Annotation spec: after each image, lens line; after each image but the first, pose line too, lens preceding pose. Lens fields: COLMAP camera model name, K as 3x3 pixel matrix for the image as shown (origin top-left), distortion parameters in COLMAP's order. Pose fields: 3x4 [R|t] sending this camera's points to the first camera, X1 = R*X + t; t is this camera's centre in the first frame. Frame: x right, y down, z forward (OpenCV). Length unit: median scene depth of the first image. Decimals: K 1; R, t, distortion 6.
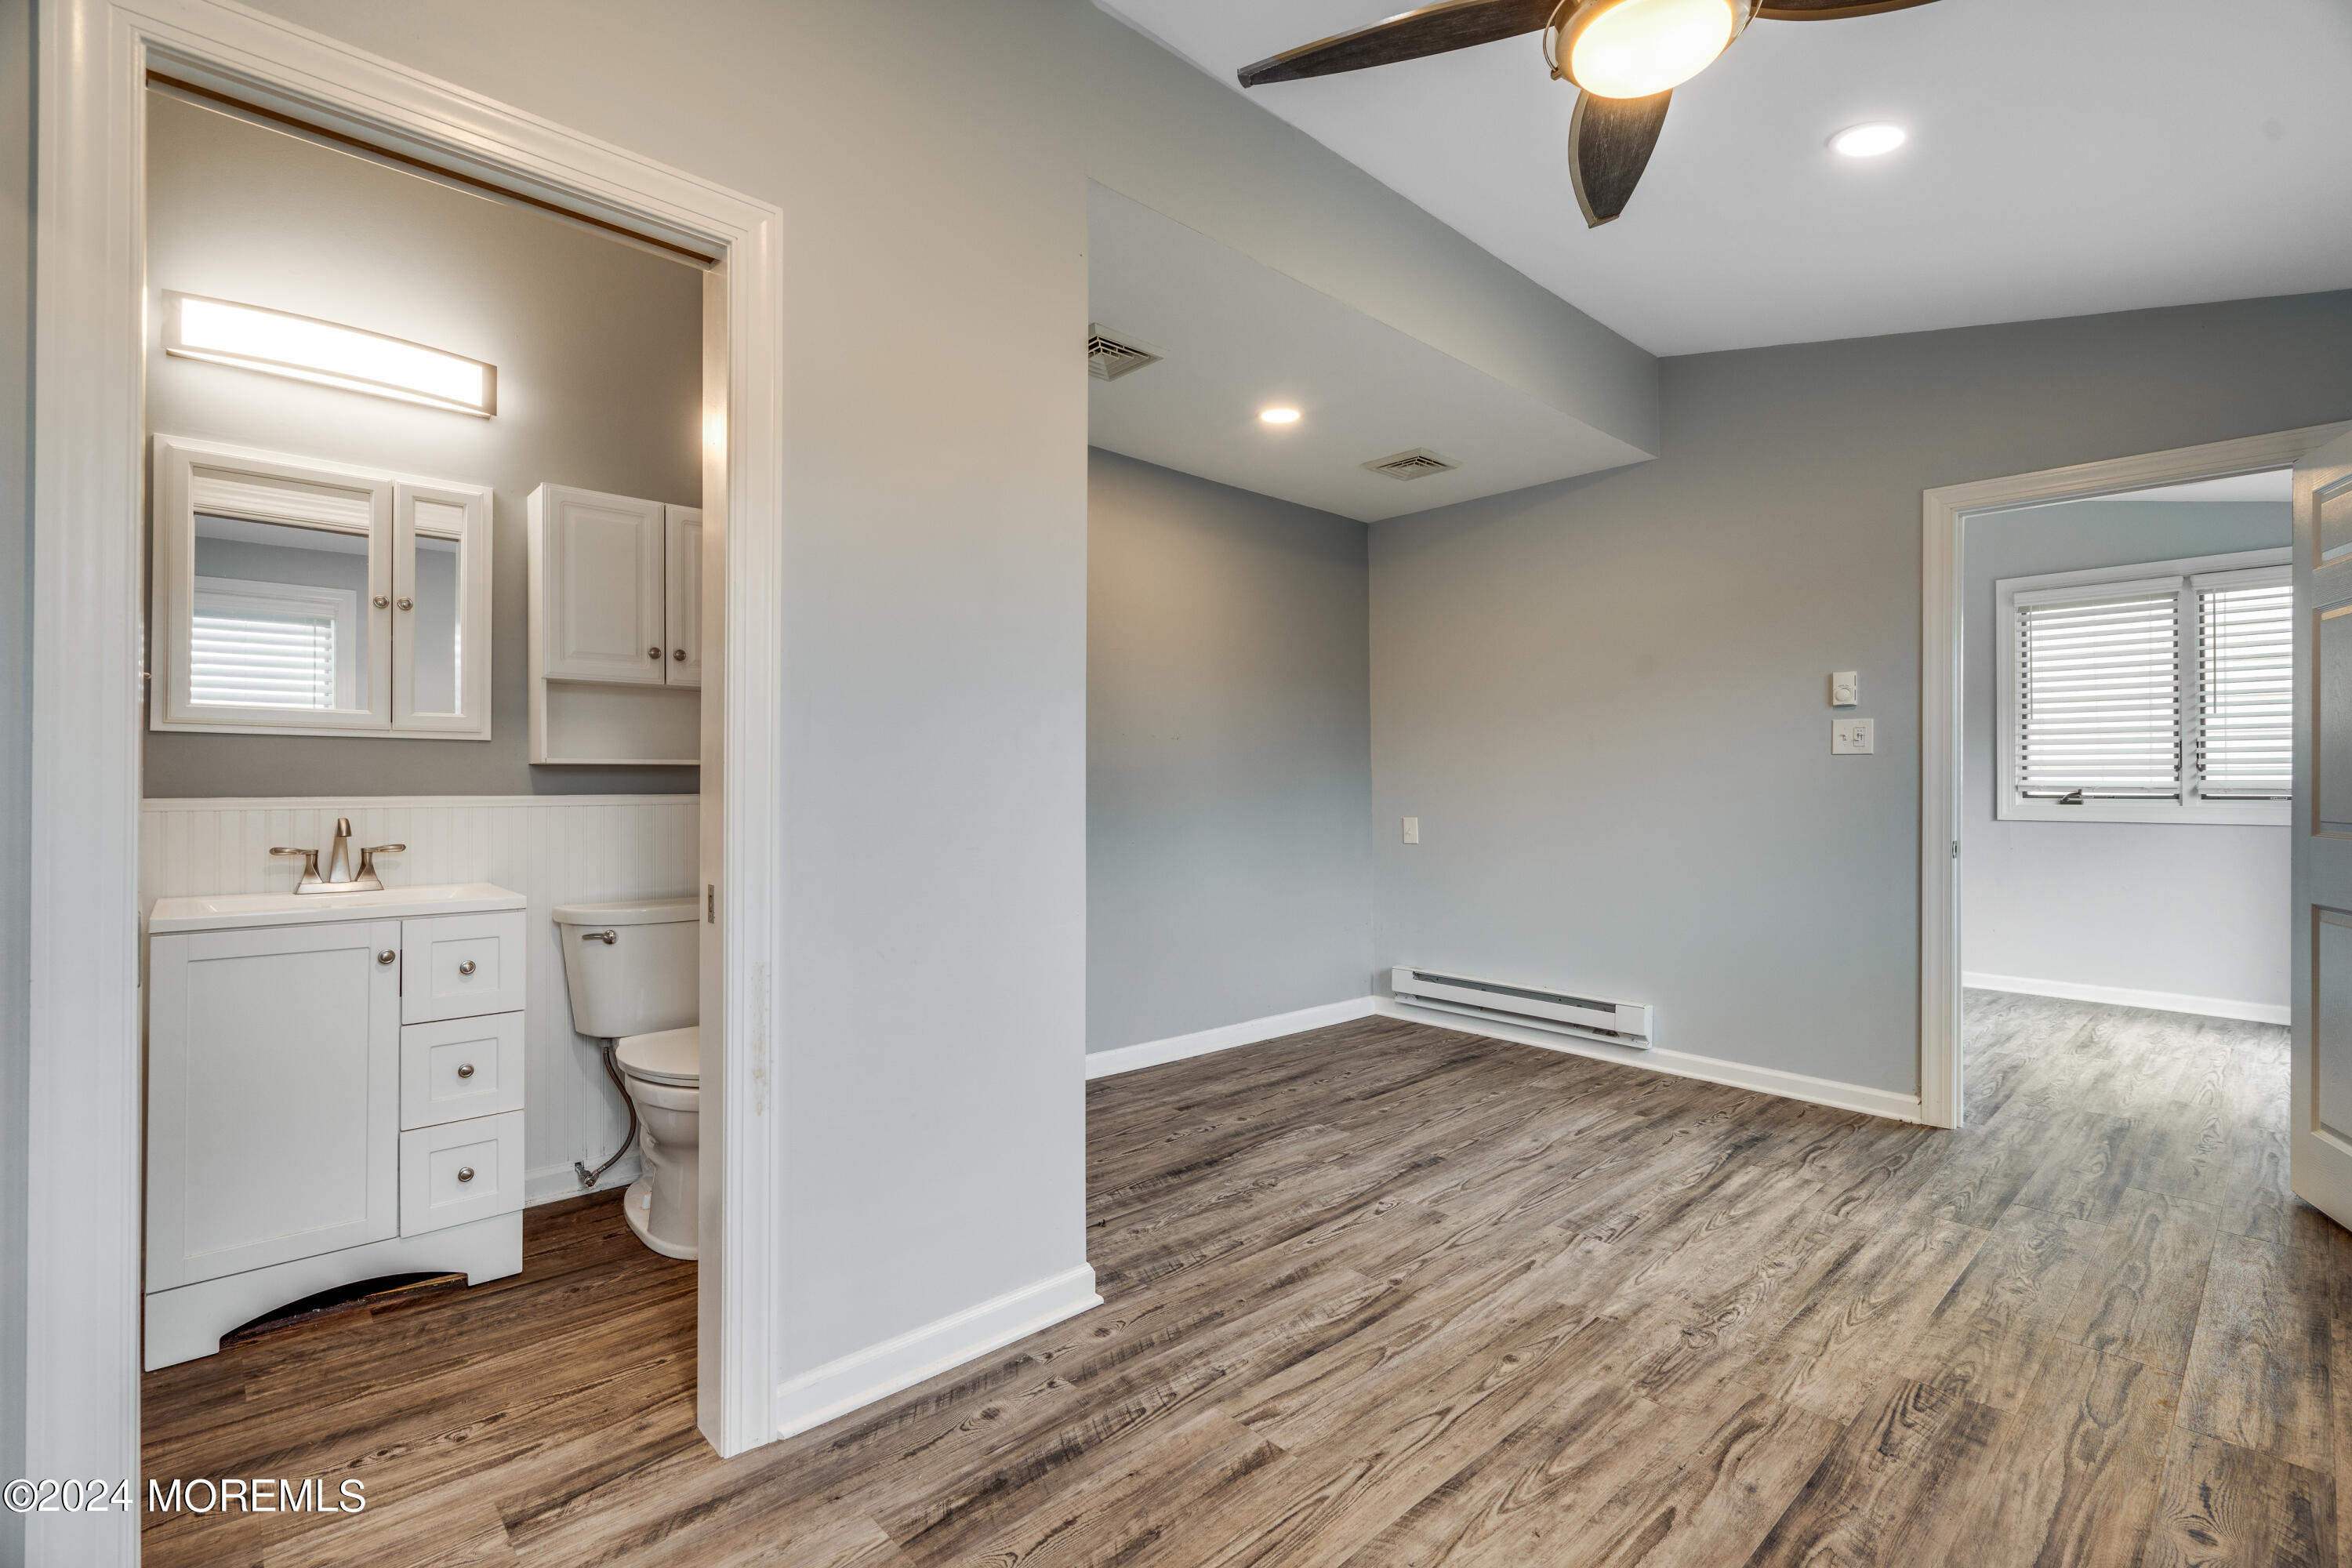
lens RADIAL K [[1062.1, 0, 1176.7], [0, 1062.1, 794.5], [0, 0, 1]] dist [-0.006791, 0.000296]
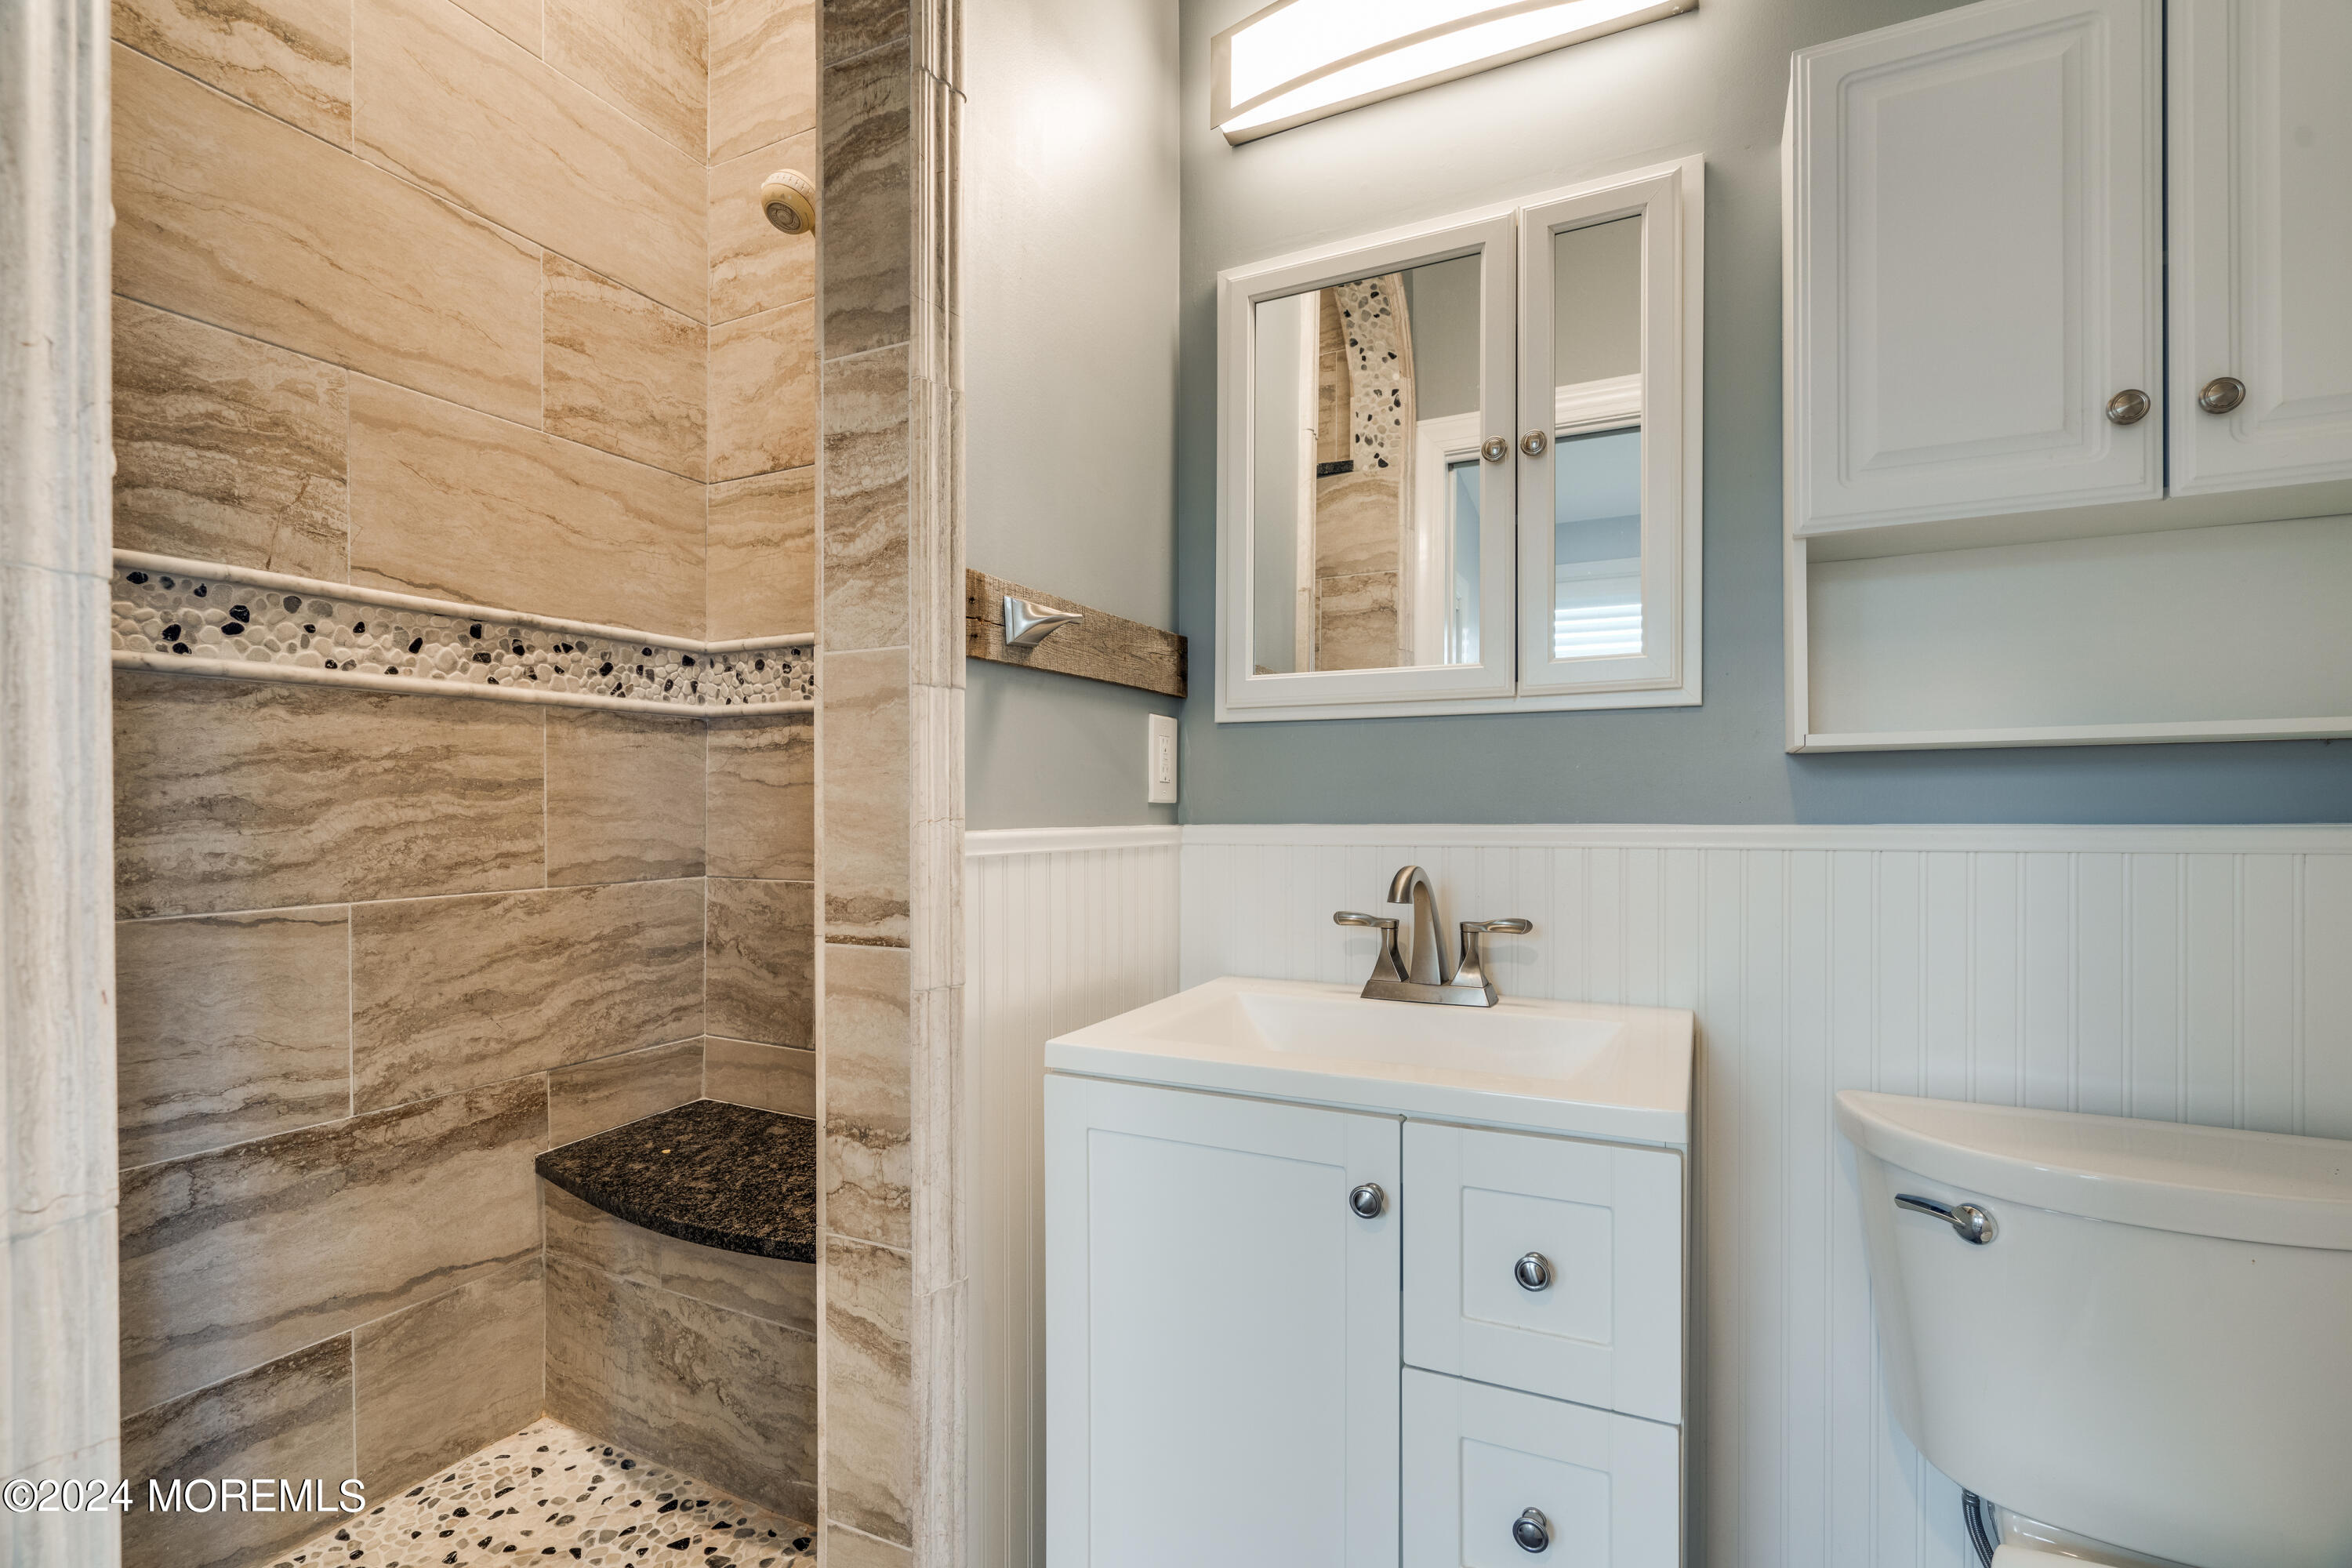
lens RADIAL K [[1062.1, 0, 1181.9], [0, 1062.1, 807.0], [0, 0, 1]] dist [-0.006791, 0.000296]
pose [[0.348471, 0.004266, -0.937310, -0.297276], [0.000907, 0.999988, 0.004888, -0.008819], [0.937319, -0.002554, 0.348463, 0.632740]]
